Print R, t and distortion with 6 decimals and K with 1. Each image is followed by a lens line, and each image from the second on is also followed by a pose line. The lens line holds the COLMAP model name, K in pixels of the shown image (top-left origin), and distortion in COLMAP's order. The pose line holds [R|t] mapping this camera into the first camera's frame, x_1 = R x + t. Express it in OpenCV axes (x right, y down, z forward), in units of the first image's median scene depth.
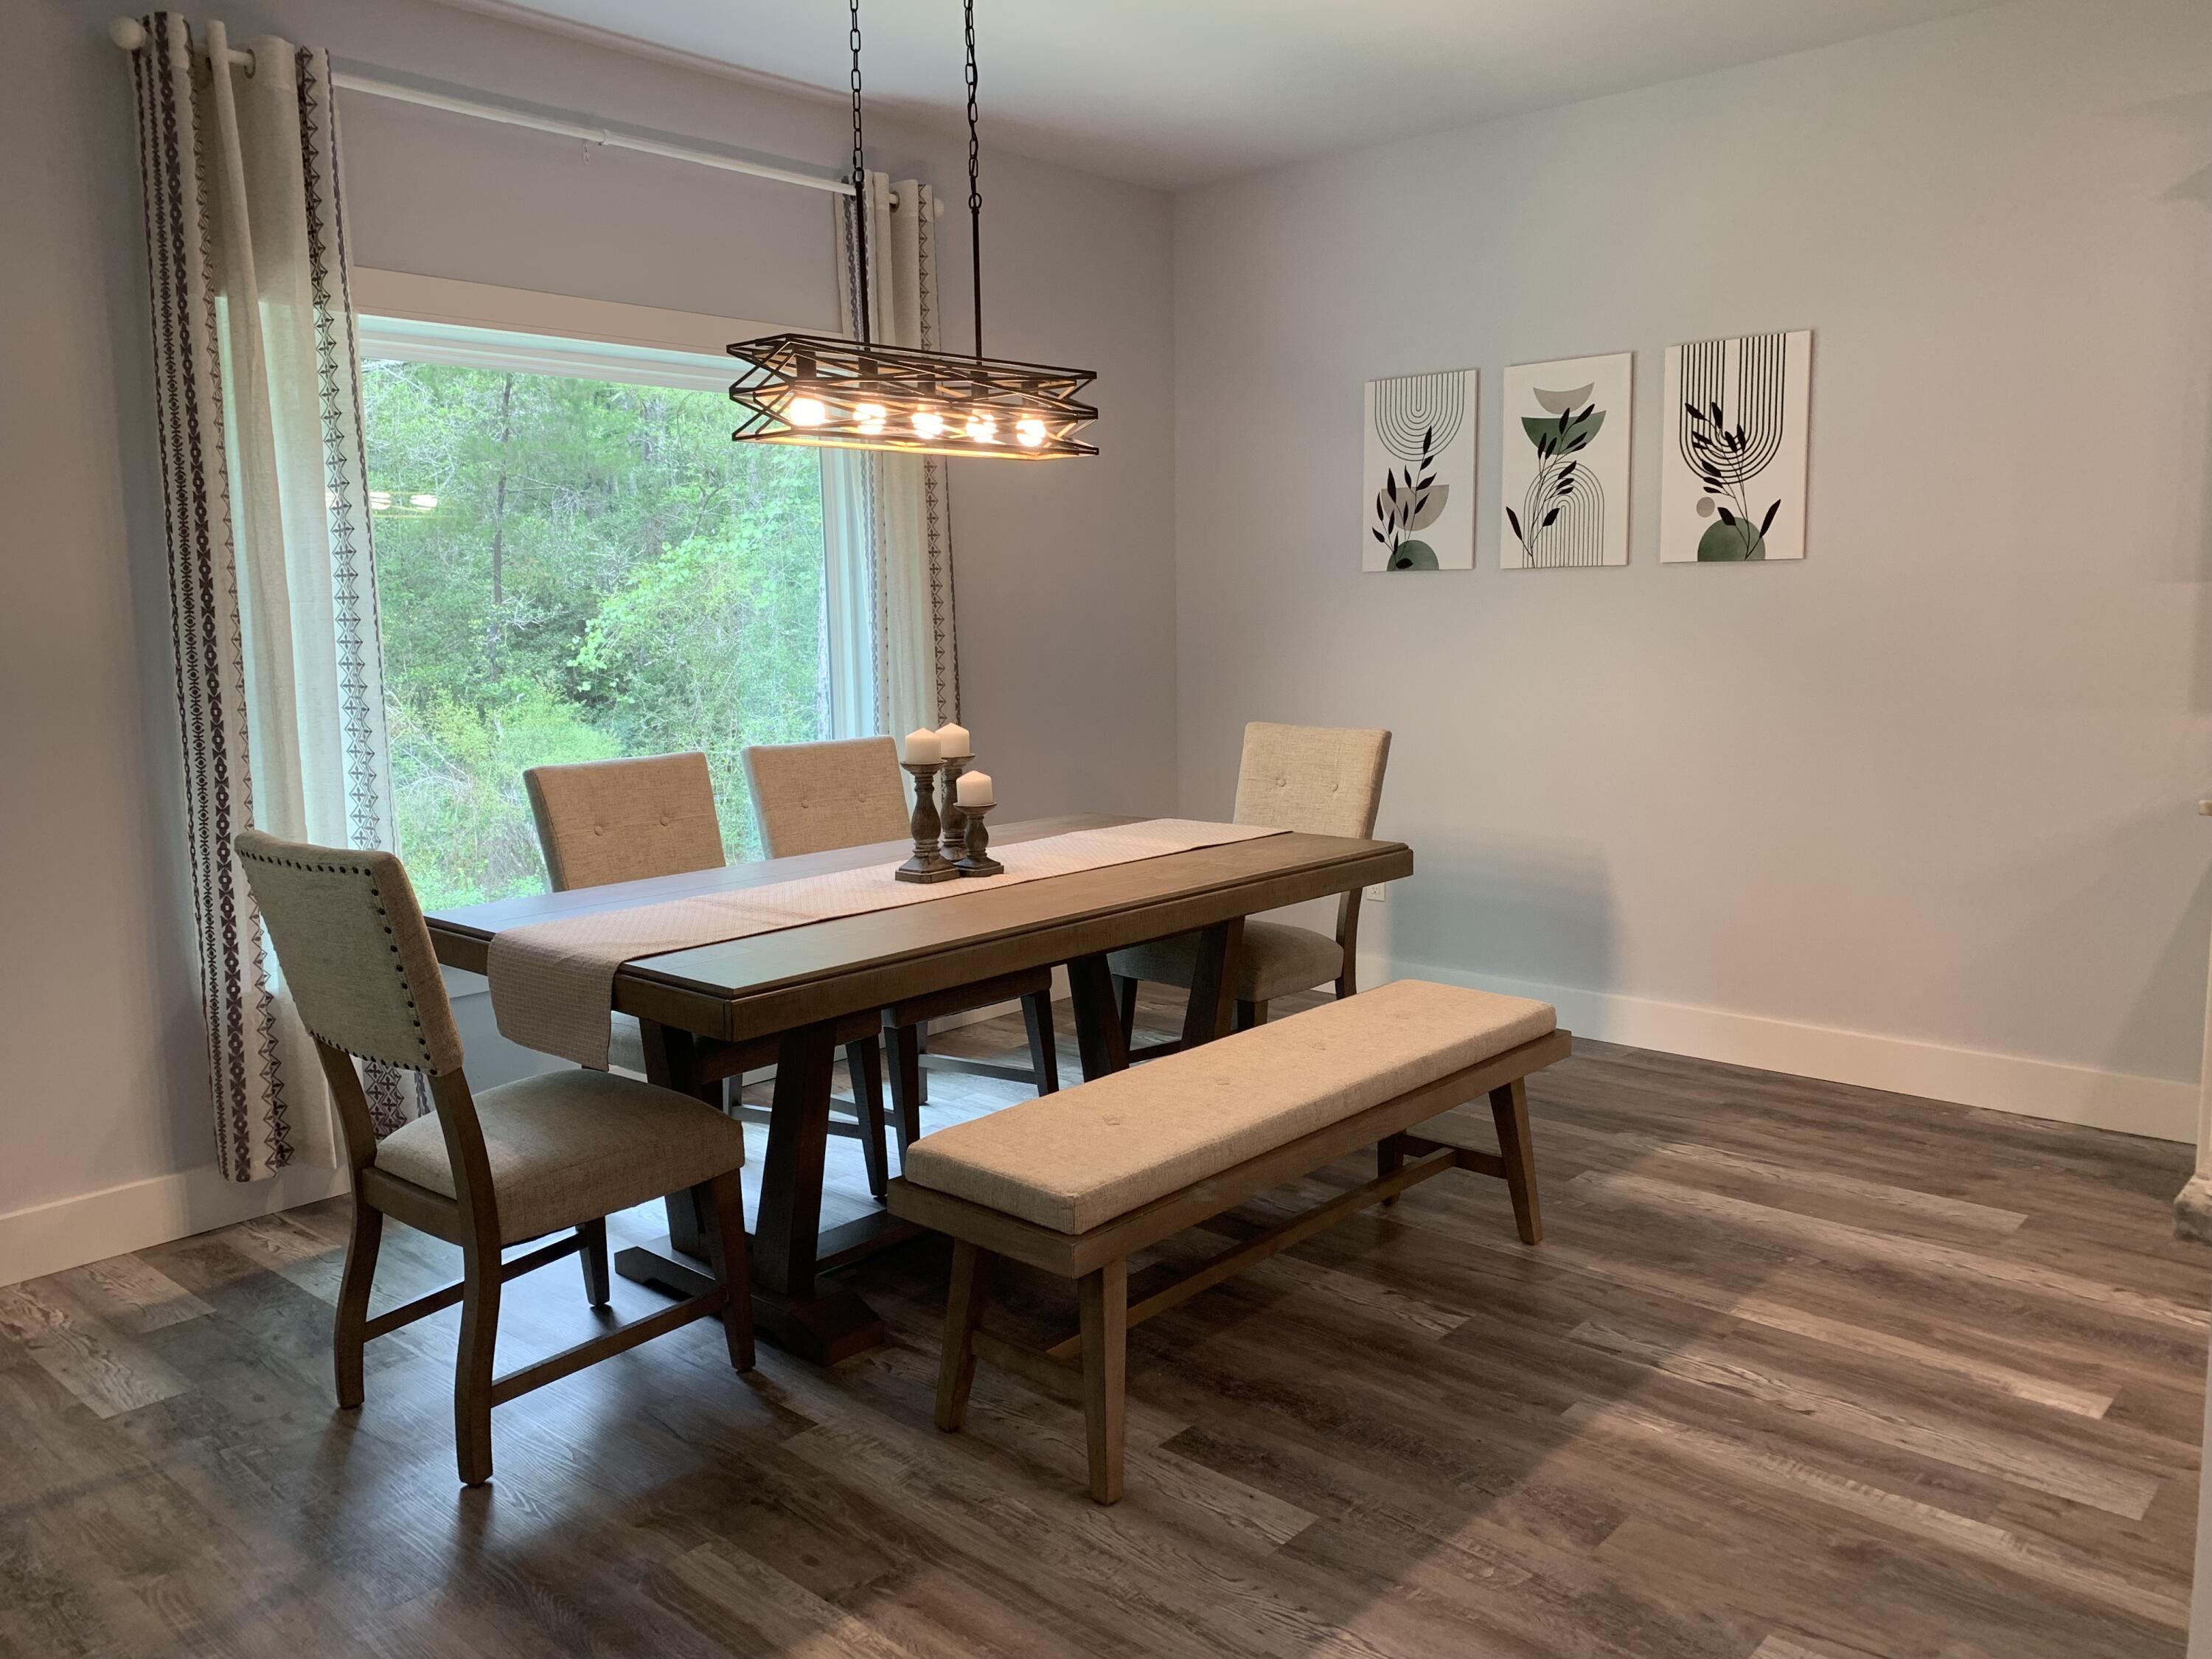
lens RADIAL K [[1689.4, 0, 1121.1], [0, 1689.4, 772.2], [0, 0, 1]] dist [0.002945, -0.003287]
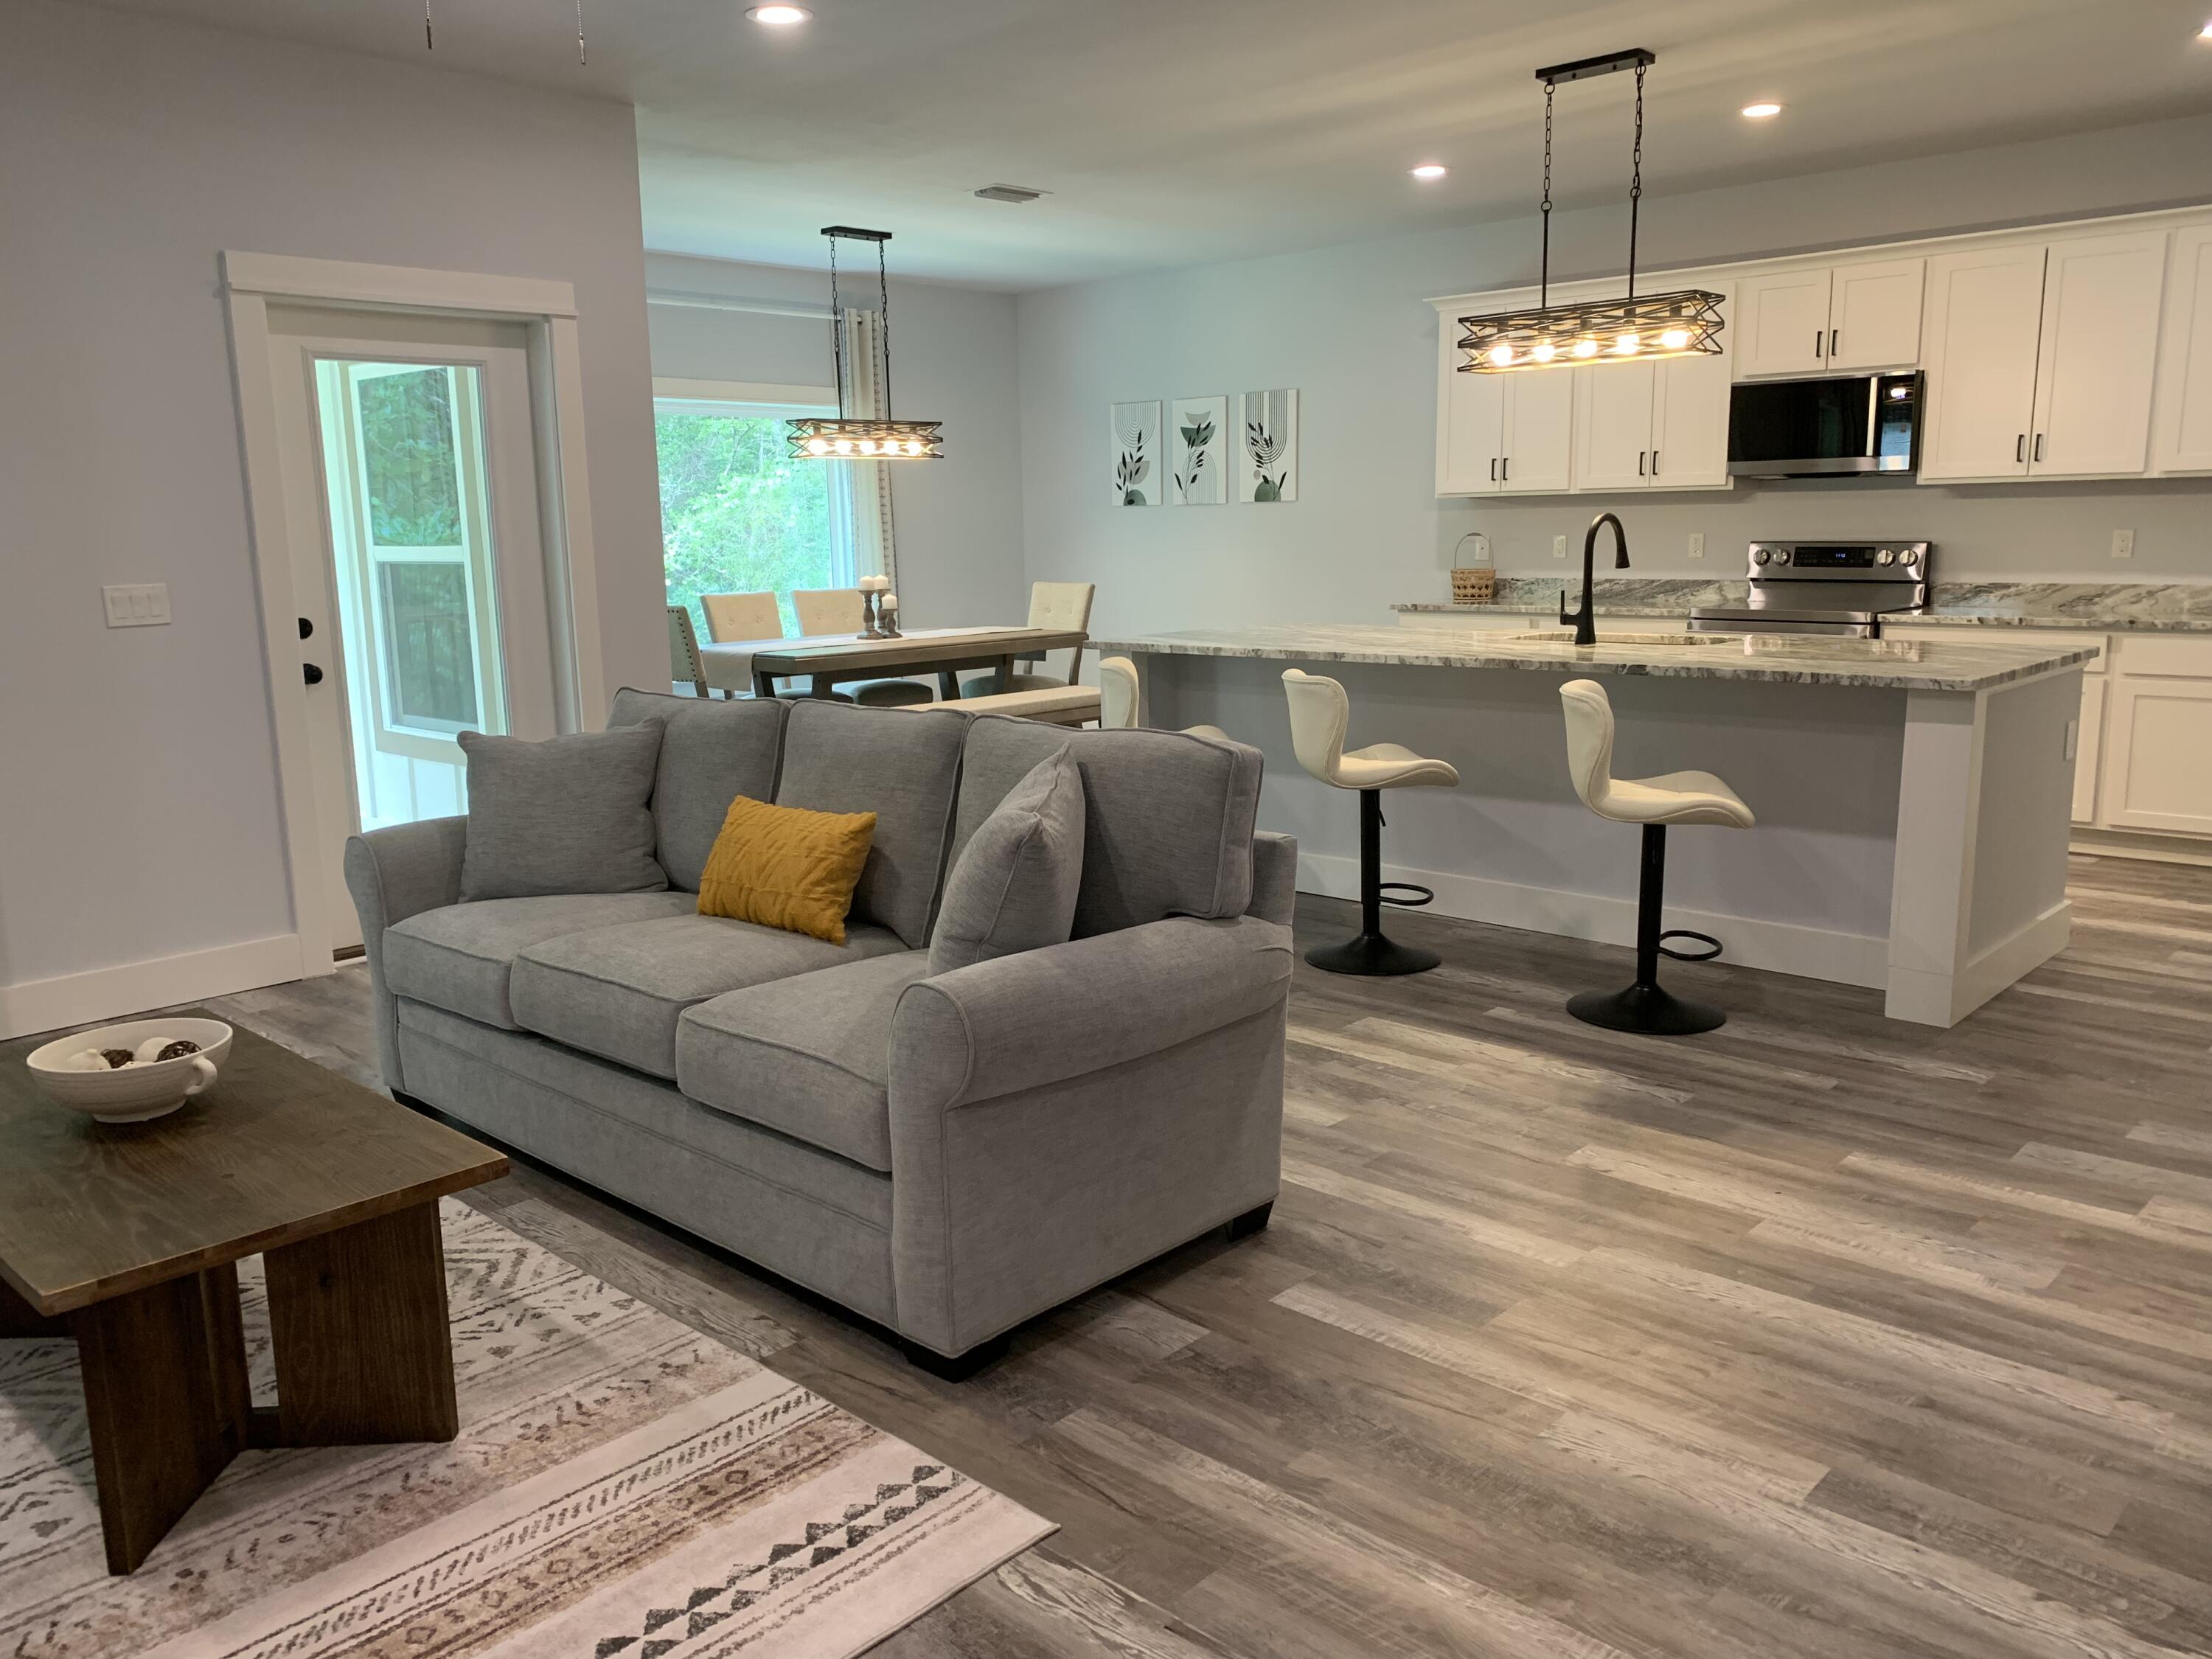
lens RADIAL K [[1689.4, 0, 1105.6], [0, 1689.4, 840.7], [0, 0, 1]] dist [0.002945, -0.003287]
pose [[0.999783, 0.001835, -0.020743, 0.206824], [-0.000026, 0.996218, 0.086890, 0.106791], [0.020824, -0.086871, 0.996002, -1.080849]]
